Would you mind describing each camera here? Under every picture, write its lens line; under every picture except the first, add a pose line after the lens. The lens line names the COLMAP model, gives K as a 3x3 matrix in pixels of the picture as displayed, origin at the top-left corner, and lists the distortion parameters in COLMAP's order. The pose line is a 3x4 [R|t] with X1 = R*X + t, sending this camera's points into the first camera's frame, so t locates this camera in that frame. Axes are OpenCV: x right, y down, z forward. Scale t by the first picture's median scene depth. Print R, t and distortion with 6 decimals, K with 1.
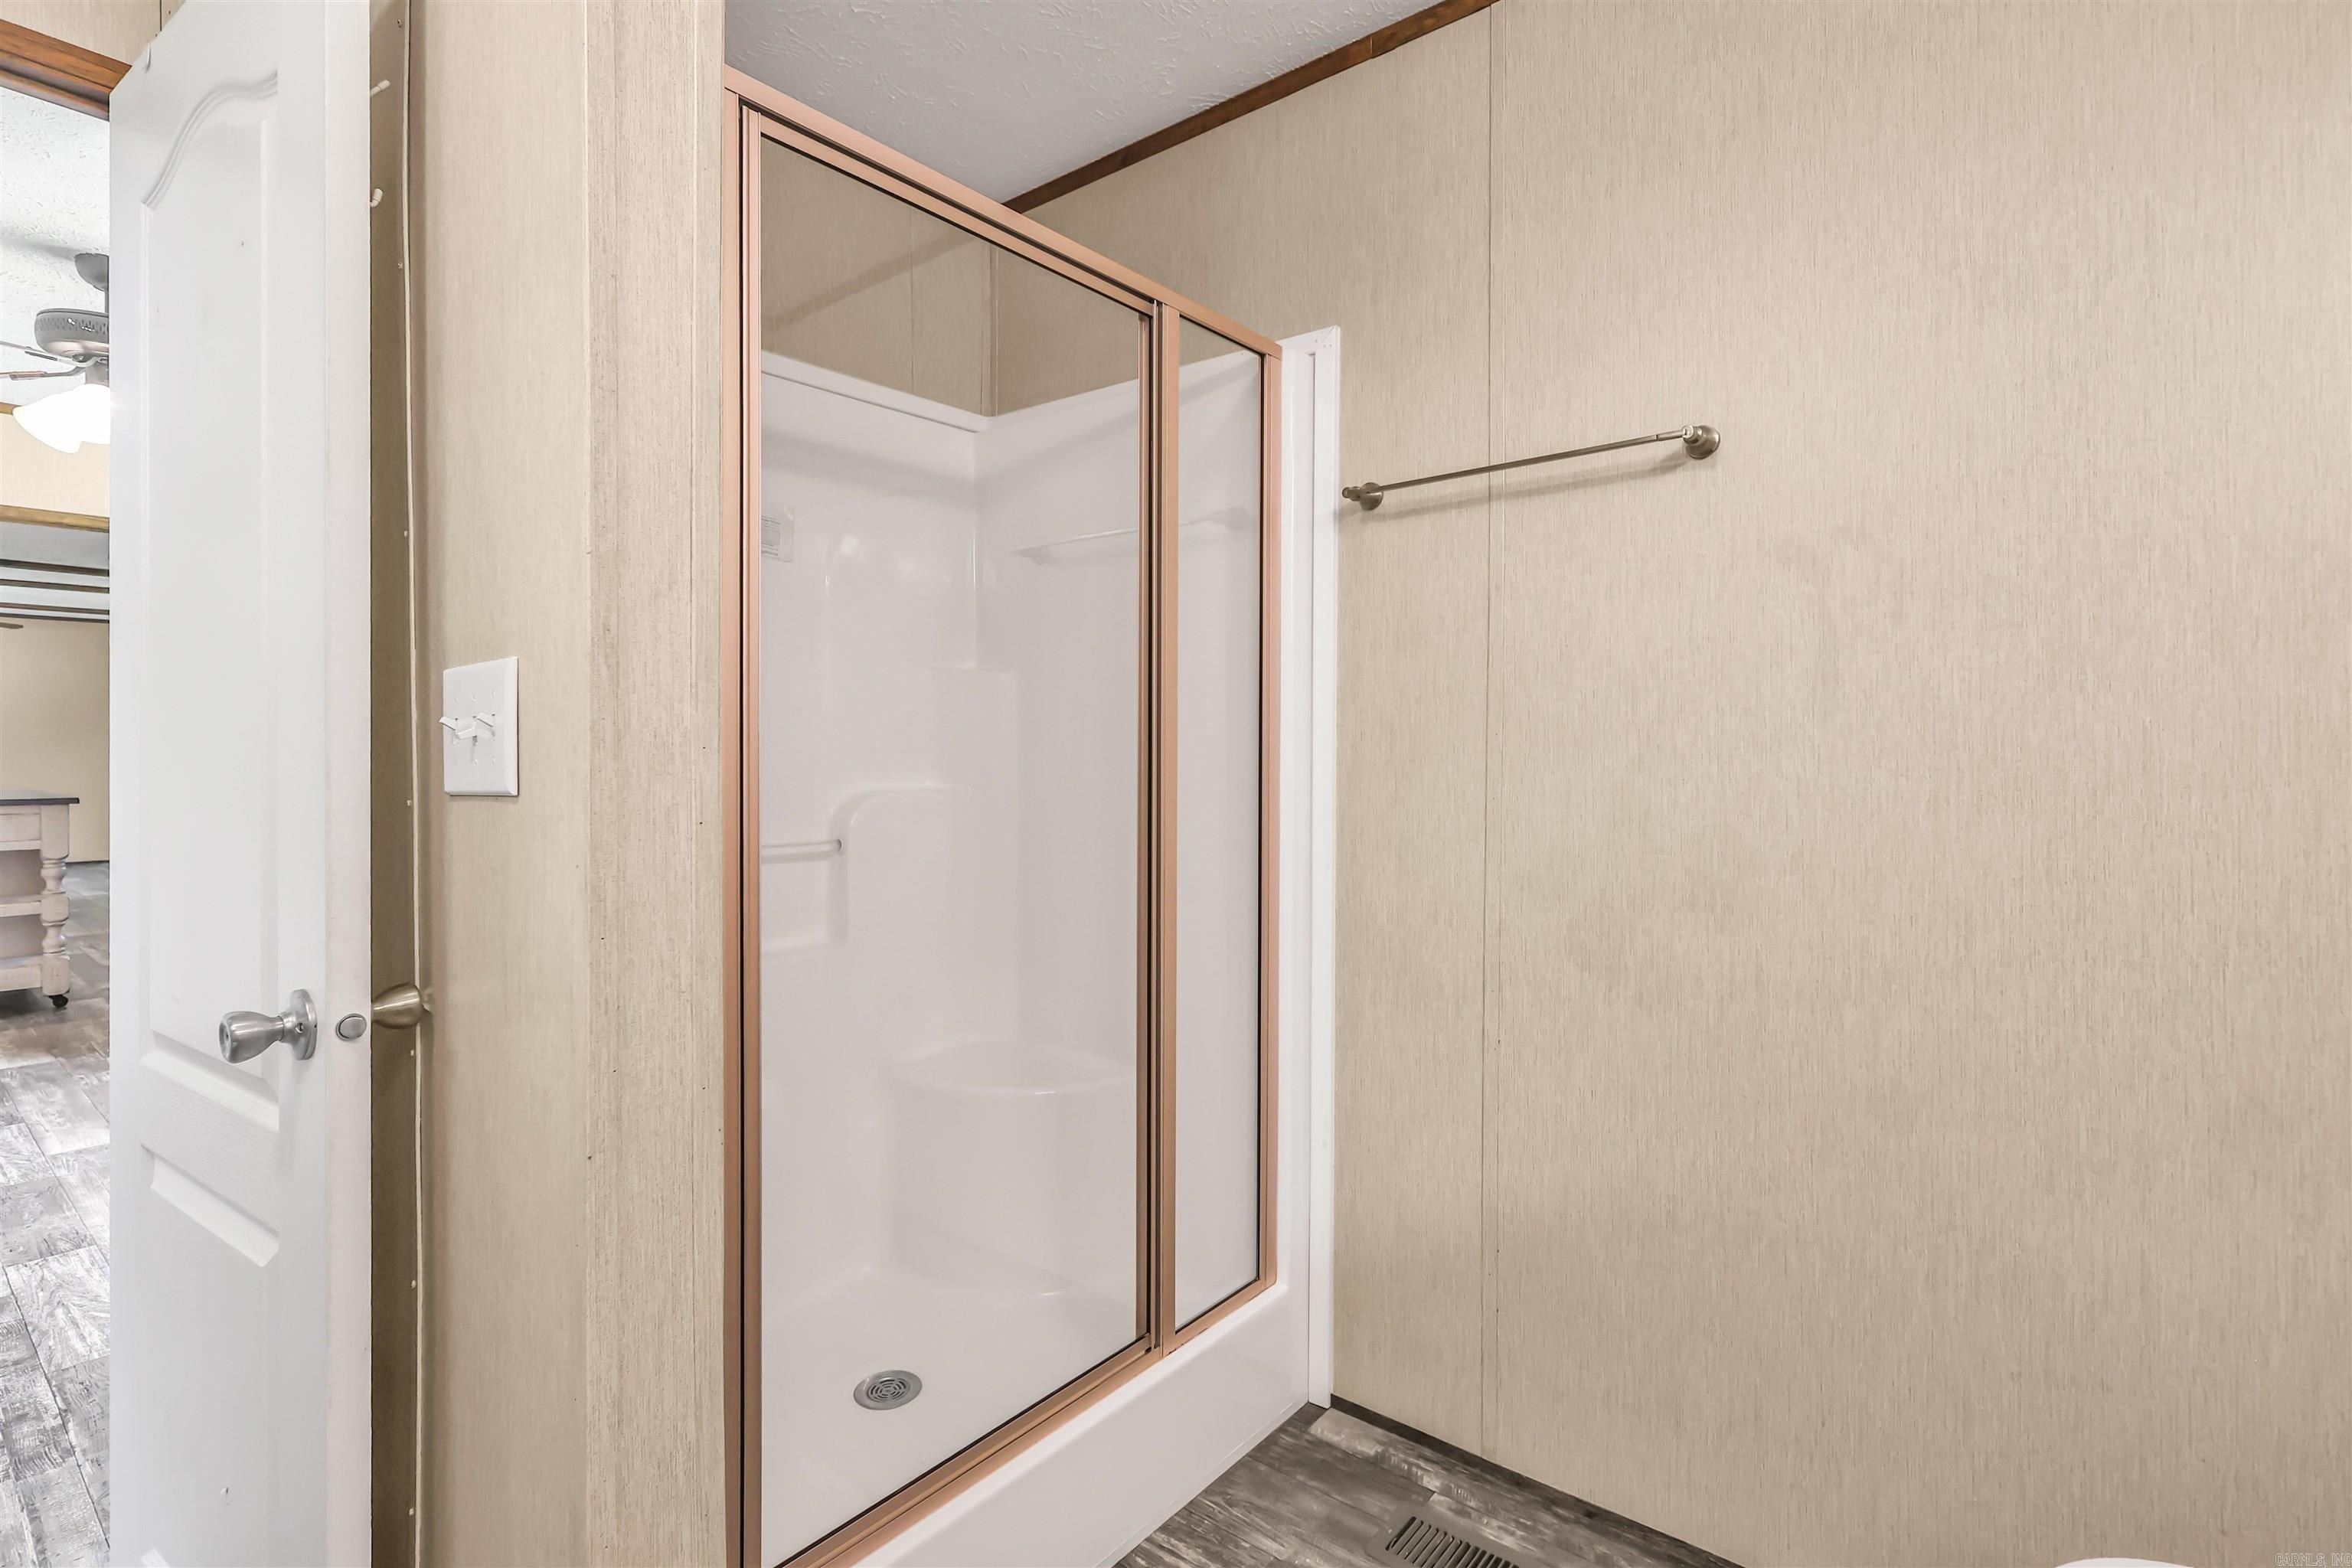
lens RADIAL K [[1195.2, 0, 1100.5], [0, 1195.2, 772.6], [0, 0, 1]] dist [-0.002583, 0.001452]
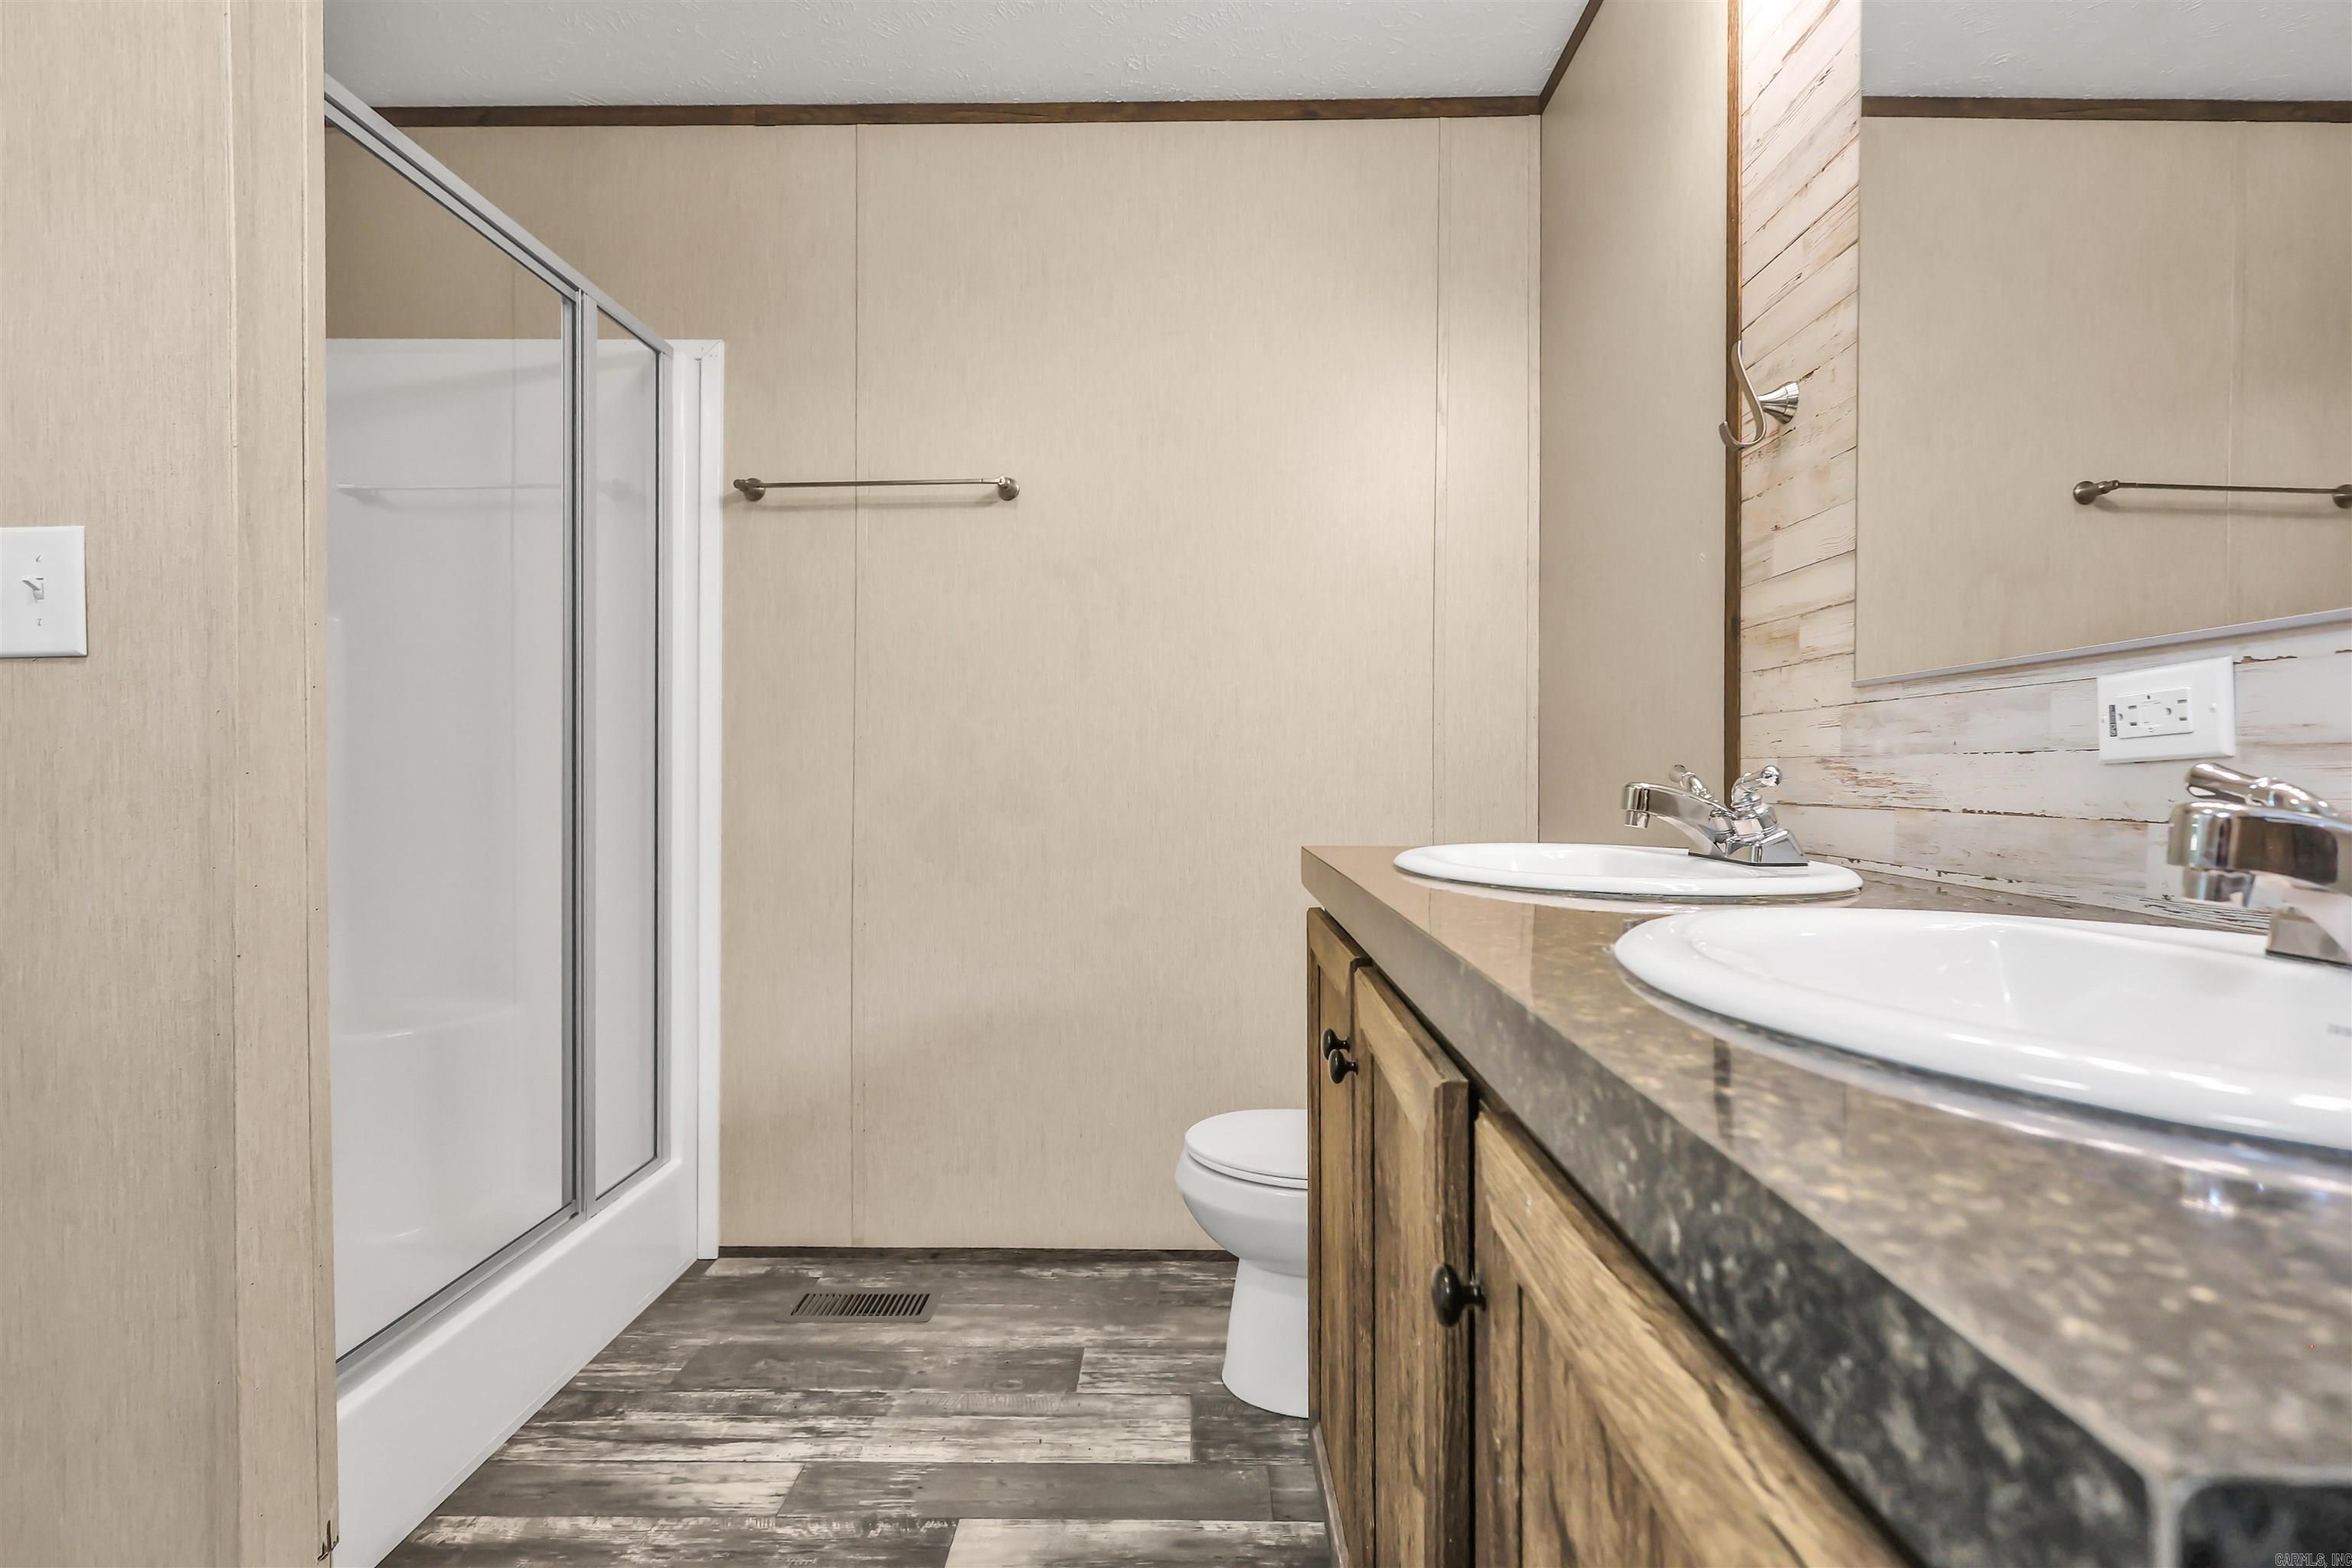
lens RADIAL K [[1121.0, 0, 1210.4], [0, 1121.0, 778.1], [0, 0, 1]] dist [-0.001002, 0.000658]
pose [[0.773595, -0.007359, 0.633638, -0.152045], [0.000164, 0.999935, 0.011413, 0.052532], [-0.633681, -0.008725, 0.773545, -0.189065]]
